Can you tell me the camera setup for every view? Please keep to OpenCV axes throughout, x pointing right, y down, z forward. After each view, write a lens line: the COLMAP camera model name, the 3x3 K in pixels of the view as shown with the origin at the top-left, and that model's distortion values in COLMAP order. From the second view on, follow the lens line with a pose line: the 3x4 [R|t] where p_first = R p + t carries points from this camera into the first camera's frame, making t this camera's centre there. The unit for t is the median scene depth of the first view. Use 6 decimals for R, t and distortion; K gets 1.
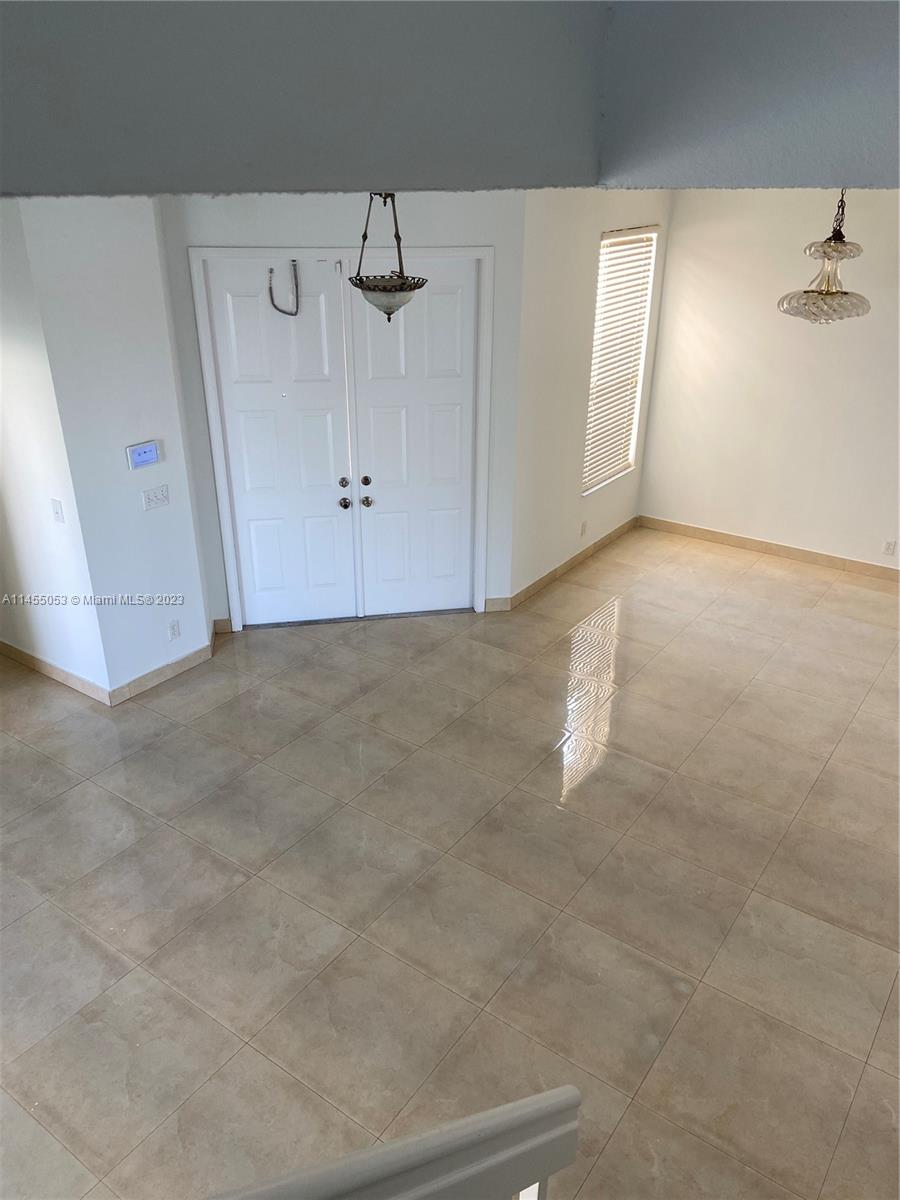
lens RADIAL K [[903.5, 0, 451.0], [0, 903.5, 576.9], [0, 0, 1]] dist [0.130039, -0.152149]
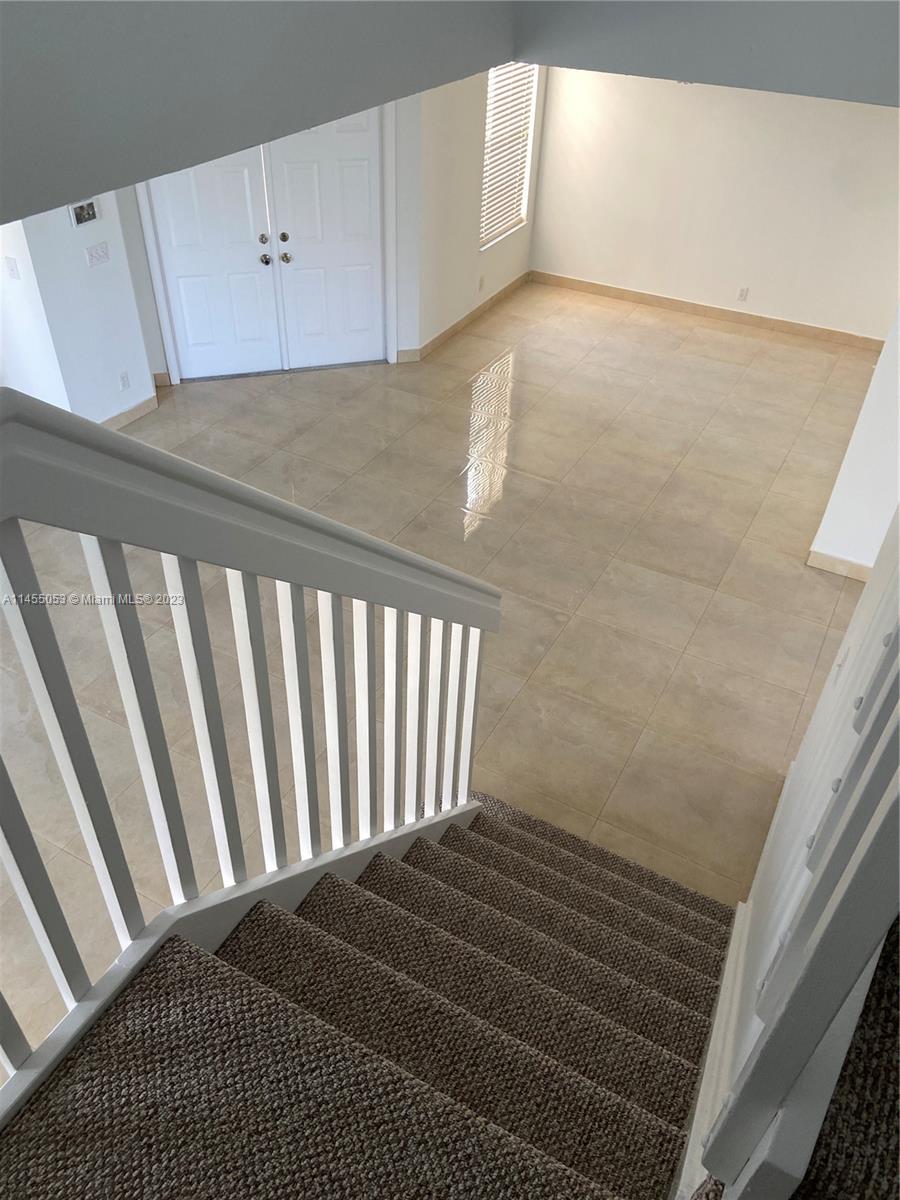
lens RADIAL K [[903.5, 0, 451.0], [0, 903.5, 576.9], [0, 0, 1]] dist [0.130039, -0.152149]
pose [[0.992291, -0.056508, 0.110297, -0.039176], [0.028094, 0.969393, 0.243901, 0.024573], [-0.120703, -0.238922, 0.963508, -0.176828]]
